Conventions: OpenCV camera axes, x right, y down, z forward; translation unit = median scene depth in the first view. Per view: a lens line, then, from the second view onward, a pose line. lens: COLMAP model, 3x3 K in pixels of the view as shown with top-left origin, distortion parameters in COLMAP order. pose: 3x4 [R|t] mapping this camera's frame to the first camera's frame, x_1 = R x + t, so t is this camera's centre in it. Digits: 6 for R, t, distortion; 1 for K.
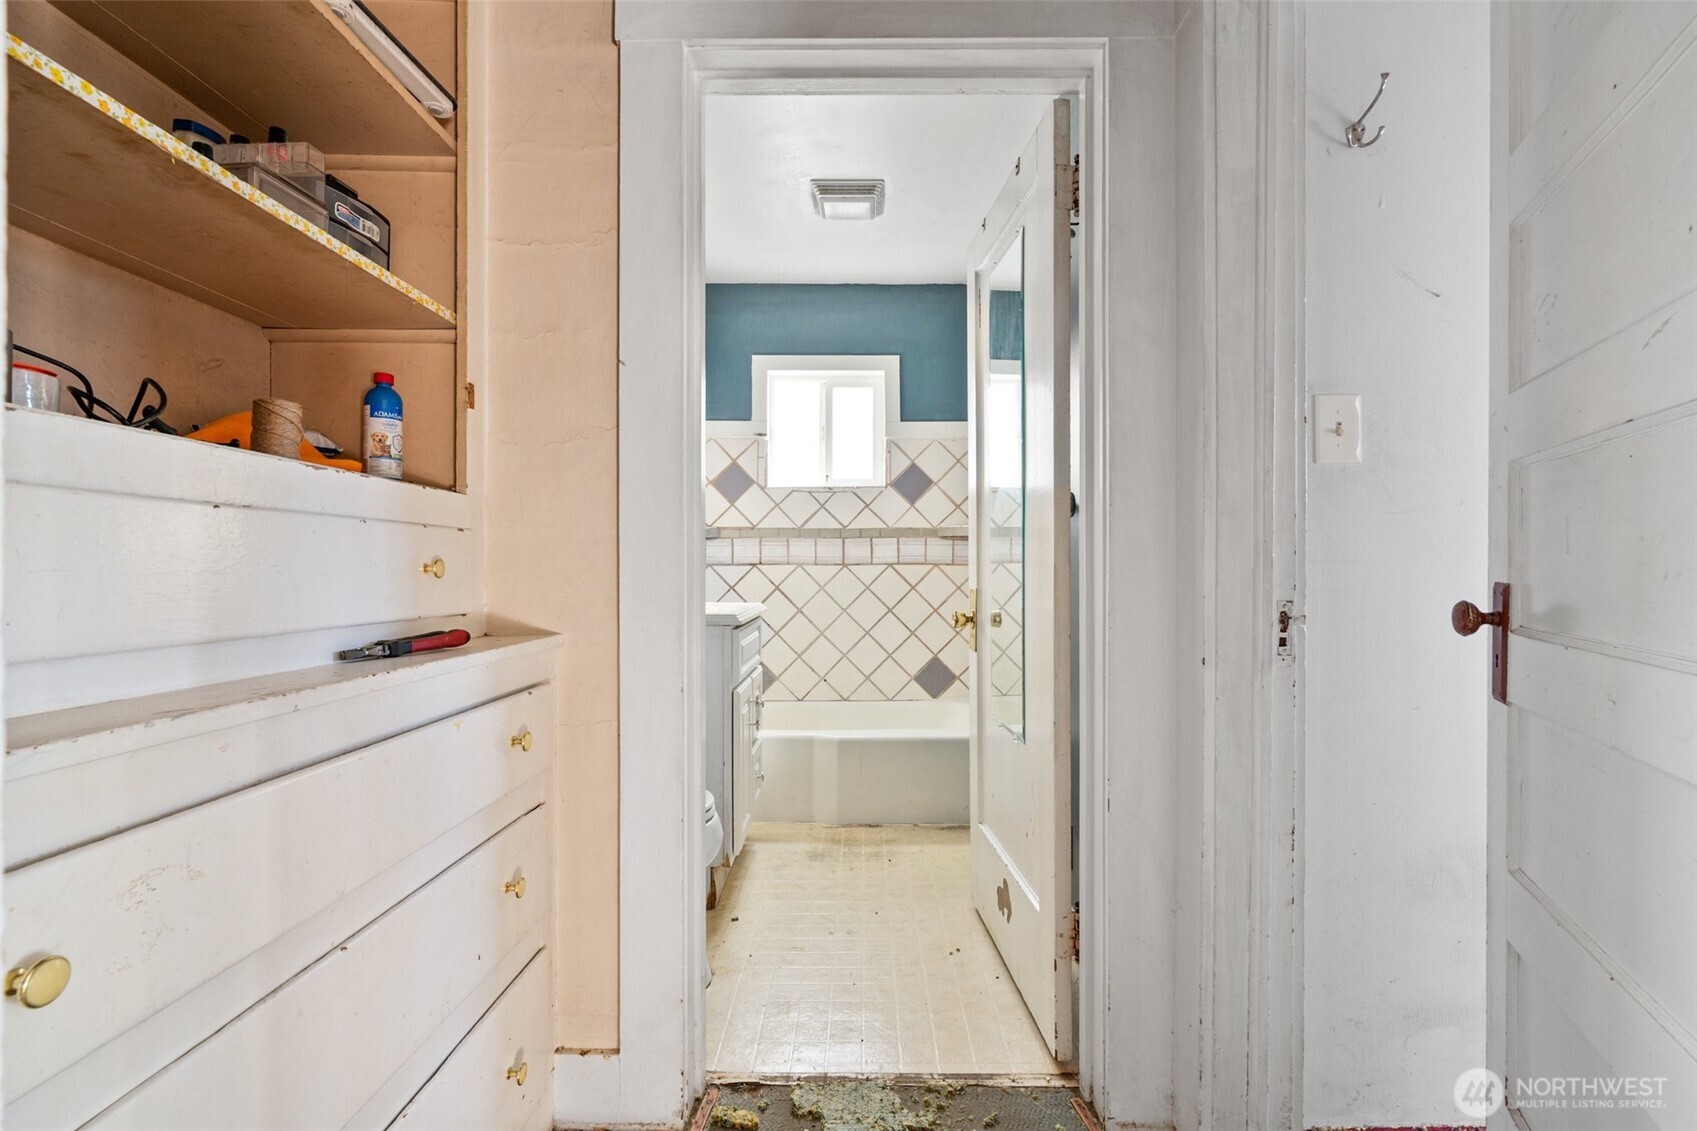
lens RADIAL K [[773.6, 0, 854.0], [0, 773.6, 565.4], [0, 0, 1]] dist [-0.008407, 0.000137]
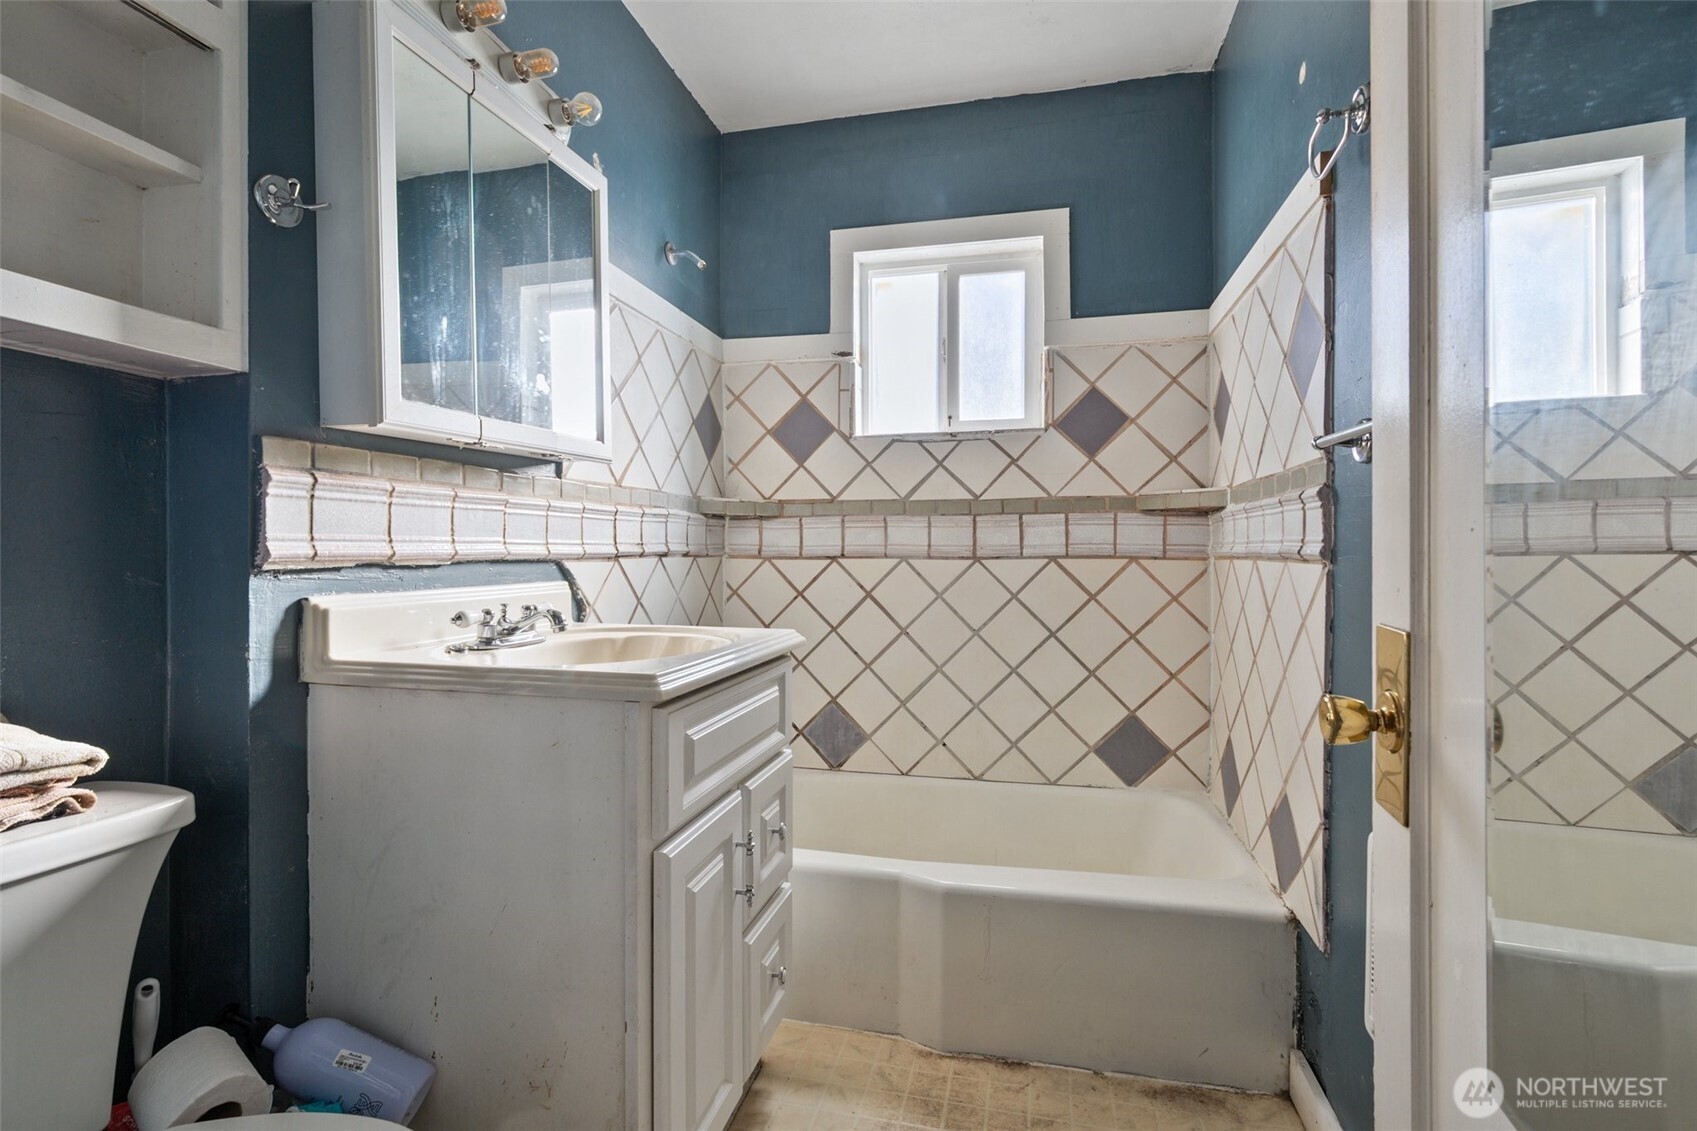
lens RADIAL K [[773.6, 0, 847.0], [0, 773.6, 558.1], [0, 0, 1]] dist [-0.008407, 0.000137]
pose [[0.973457, 0.001284, -0.228868, 0.028465], [-0.001495, 0.999999, -0.000749, -0.000376], [0.228866, 0.001072, 0.973457, 0.379270]]
